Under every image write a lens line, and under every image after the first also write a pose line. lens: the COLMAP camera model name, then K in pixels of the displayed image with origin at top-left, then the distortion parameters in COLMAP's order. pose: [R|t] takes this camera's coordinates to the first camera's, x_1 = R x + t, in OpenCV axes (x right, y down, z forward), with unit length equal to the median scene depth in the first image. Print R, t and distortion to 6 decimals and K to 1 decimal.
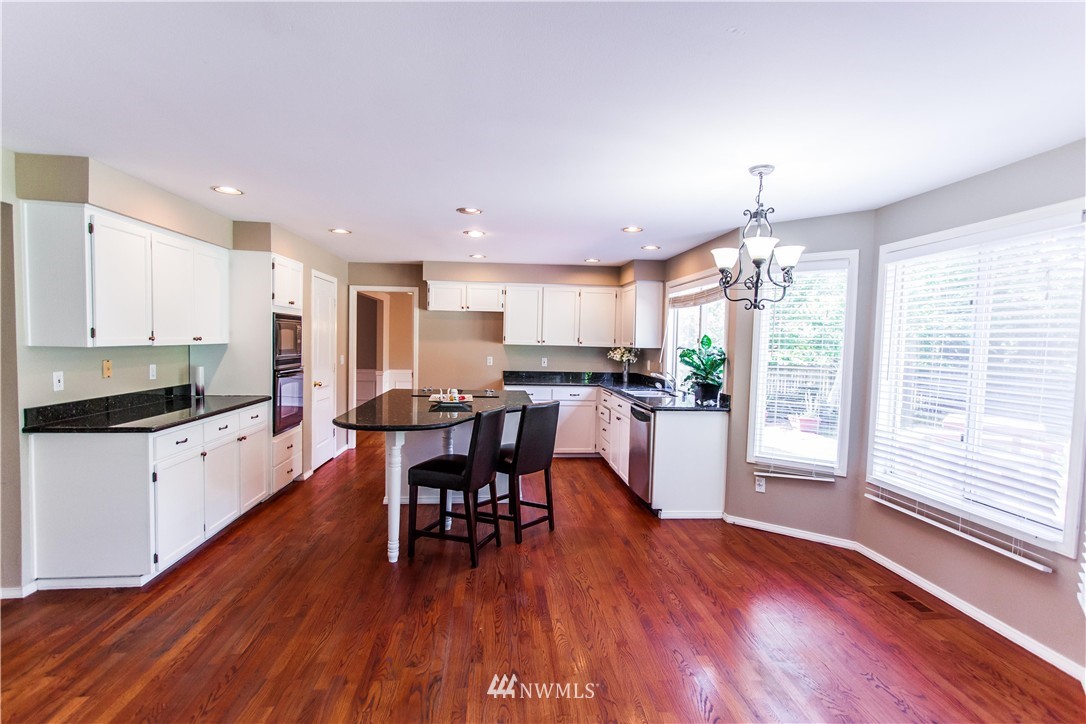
lens RADIAL K [[524.5, 0, 543.0], [0, 524.5, 367.0], [0, 0, 1]] dist [0.005513, 0.001073]
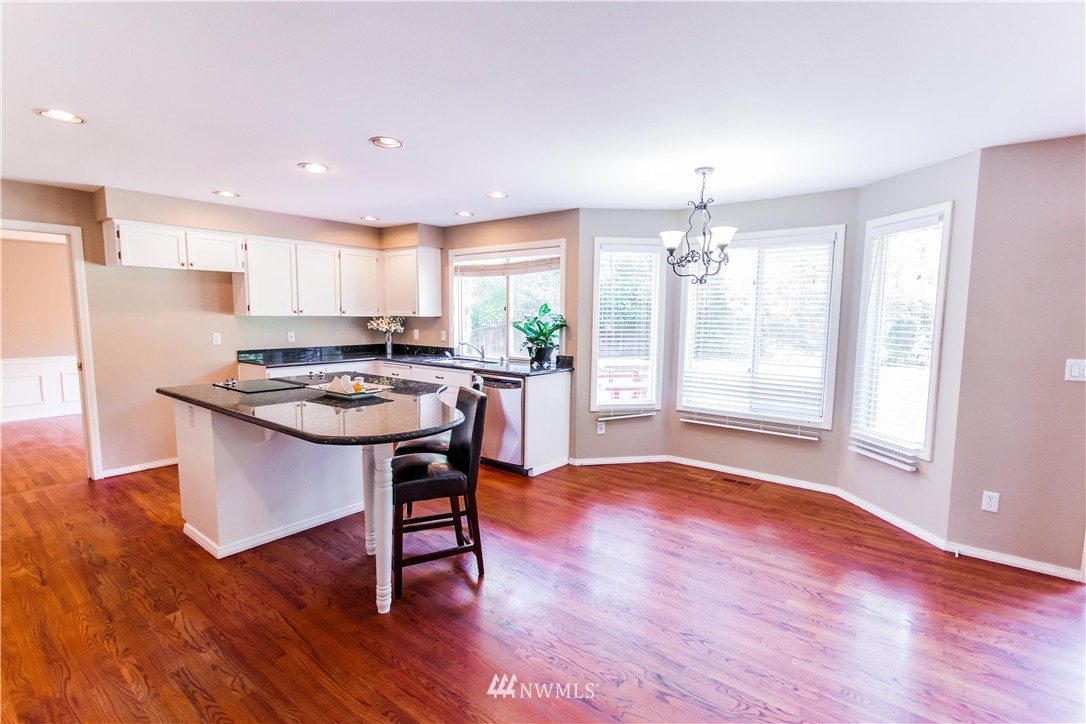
lens RADIAL K [[507.9, 0, 543.7], [0, 507.9, 364.2], [0, 0, 1]] dist [0.002064, 0.000264]
pose [[0.697248, -0.087655, 0.711450, -0.463102], [0.043751, 0.995849, 0.079816, -0.019826], [-0.715493, -0.024525, 0.698189, 0.262777]]
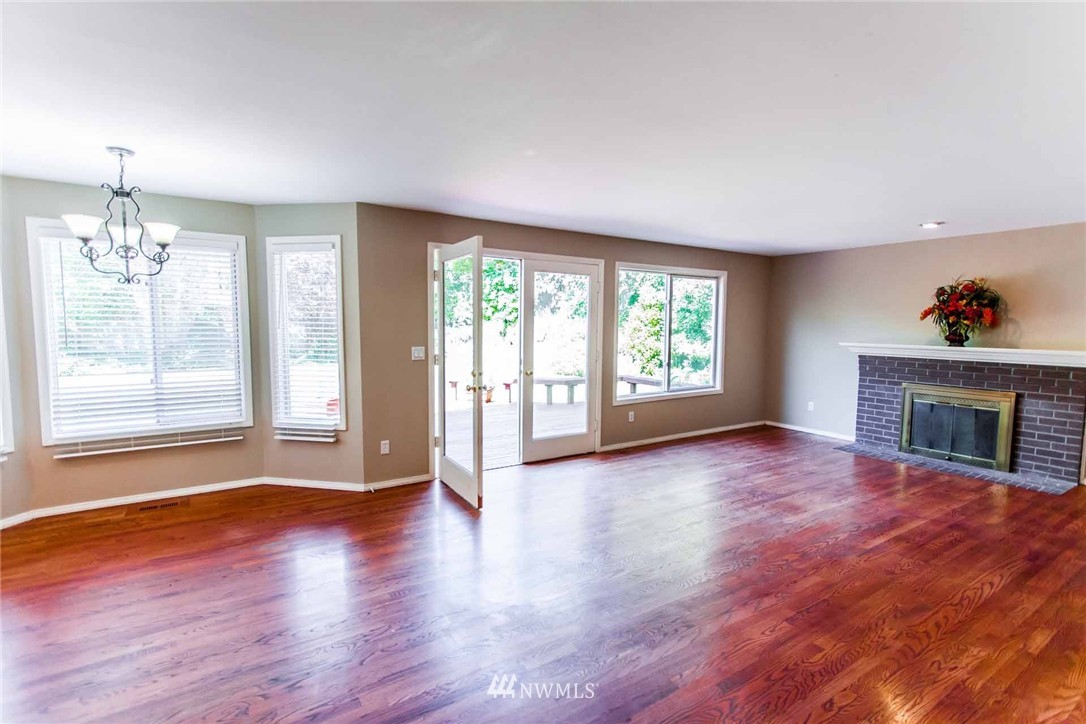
lens RADIAL K [[507.9, 0, 543.7], [0, 507.9, 364.2], [0, 0, 1]] dist [0.002064, 0.000264]
pose [[-0.460862, -0.099372, 0.881891, -0.578110], [0.028472, 0.991544, 0.126607, -0.034092], [-0.887015, 0.083458, -0.454136, 0.464346]]
